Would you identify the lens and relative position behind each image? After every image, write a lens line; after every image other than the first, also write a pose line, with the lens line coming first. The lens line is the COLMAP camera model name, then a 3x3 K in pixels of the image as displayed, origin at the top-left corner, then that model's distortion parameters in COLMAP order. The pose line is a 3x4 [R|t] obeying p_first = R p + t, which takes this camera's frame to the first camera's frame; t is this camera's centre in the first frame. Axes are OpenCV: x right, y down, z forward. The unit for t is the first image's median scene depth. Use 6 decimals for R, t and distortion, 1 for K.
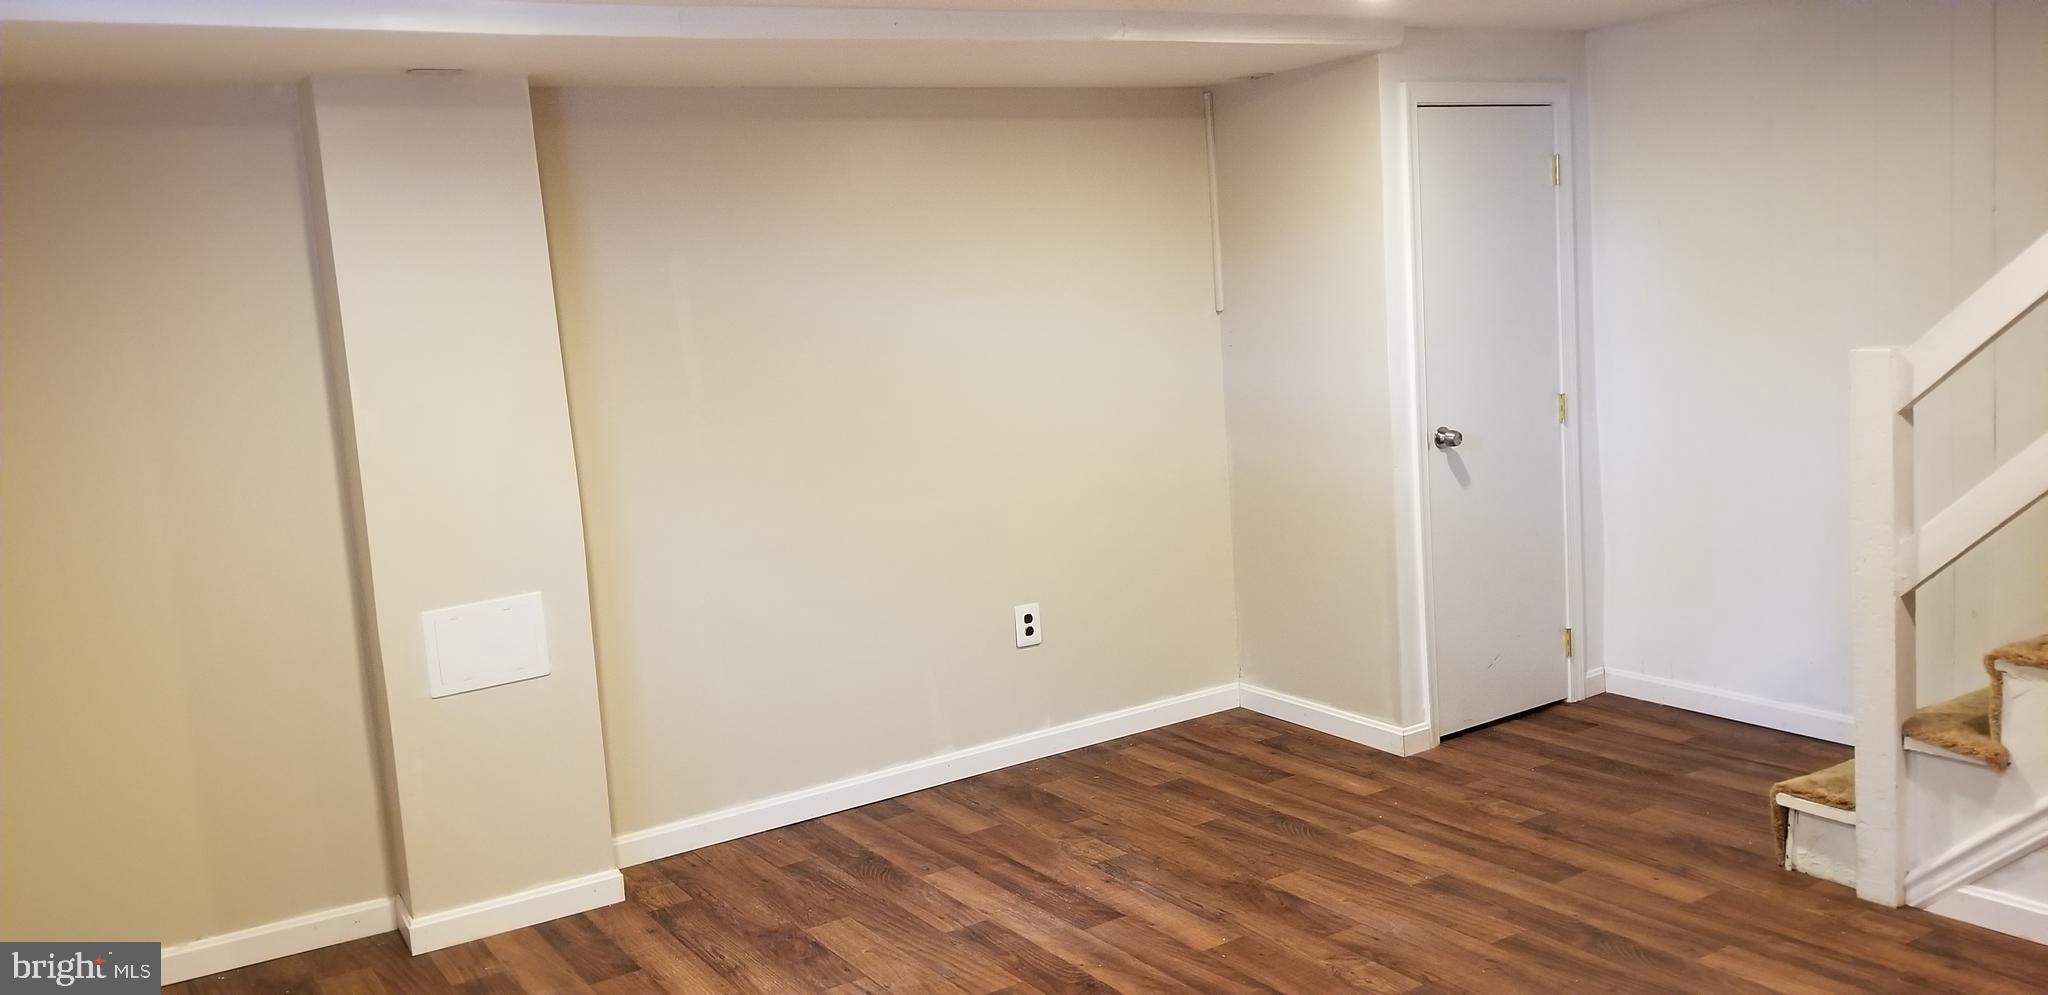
lens RADIAL K [[1604.7, 0, 1005.9], [0, 1604.7, 487.6], [0, 0, 1]] dist [0.033913, -0.068162]
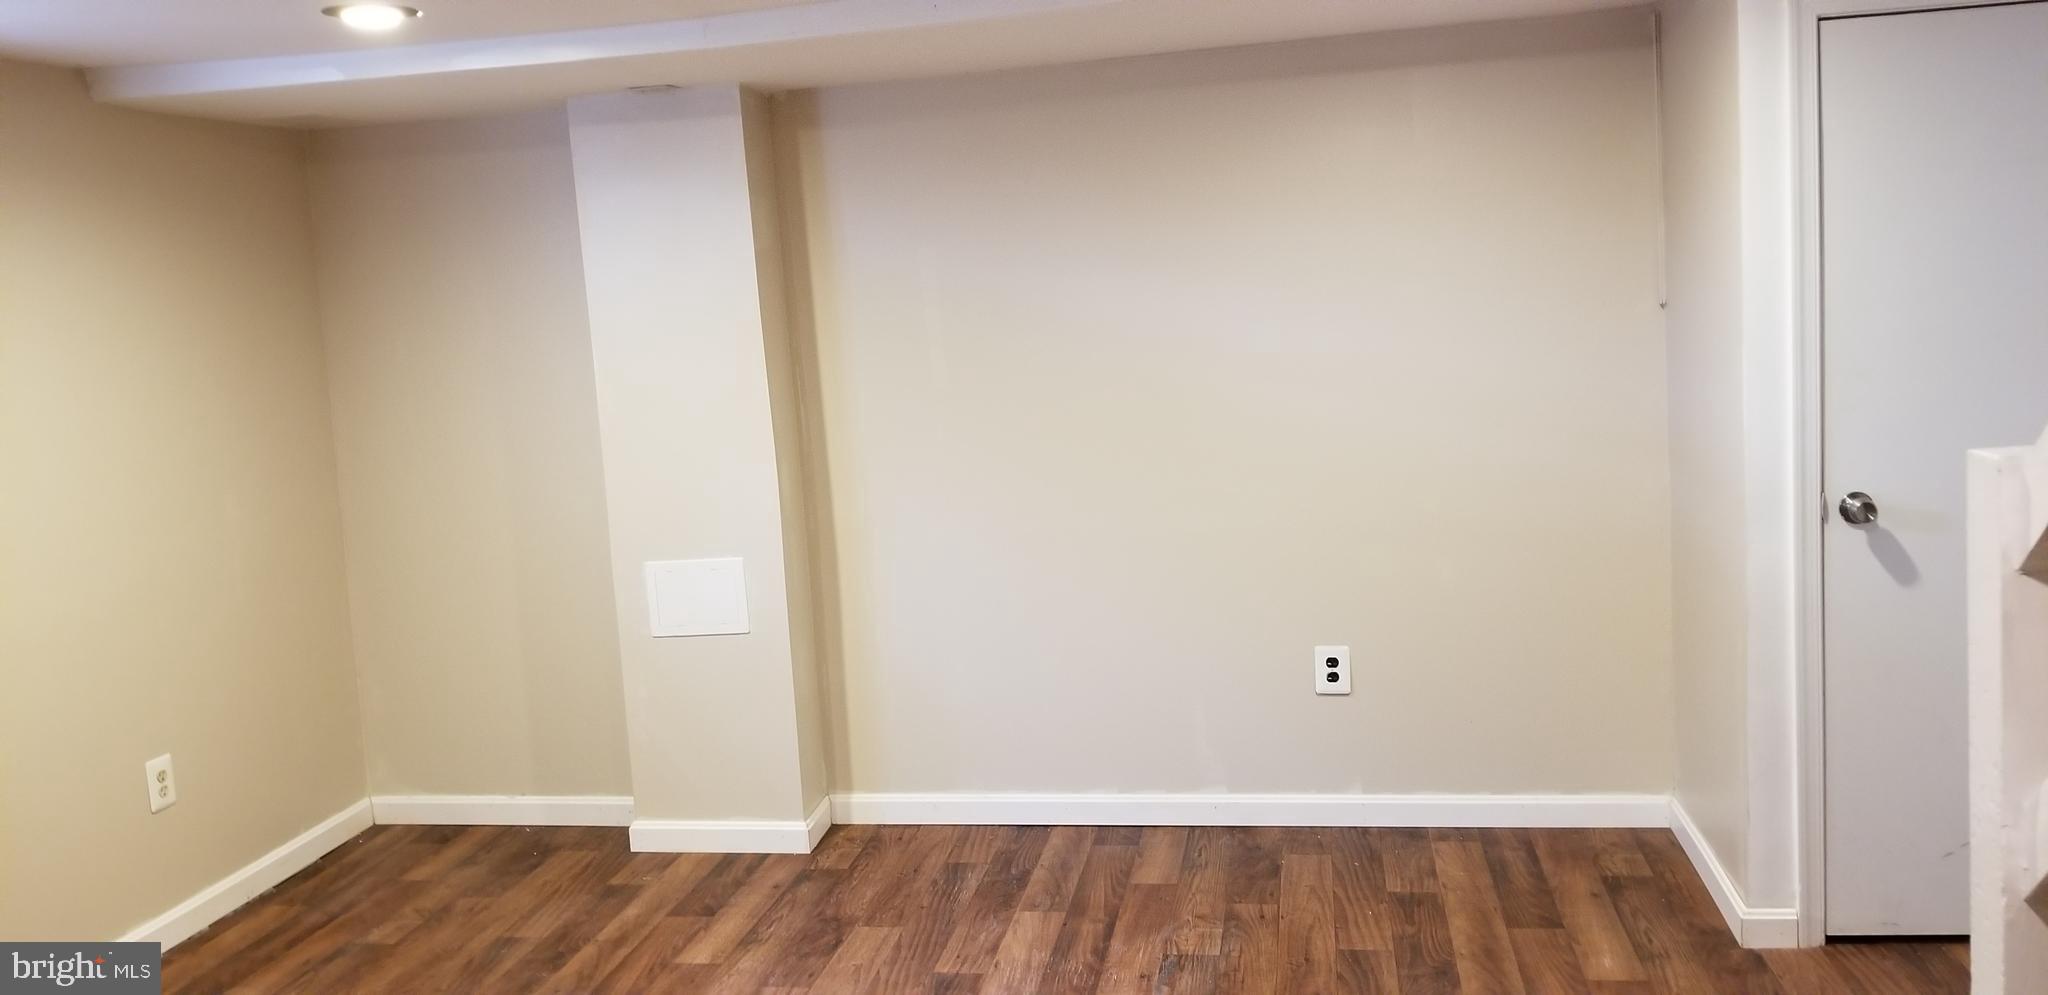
lens RADIAL K [[1604.7, 0, 1032.0], [0, 1604.7, 494.4], [0, 0, 1]] dist [0.033913, -0.068162]
pose [[0.730611, 0.108639, -0.674096, 0.543633], [-0.076801, 0.994071, 0.076967, -0.071821], [0.678461, -0.004462, 0.734623, 0.303123]]
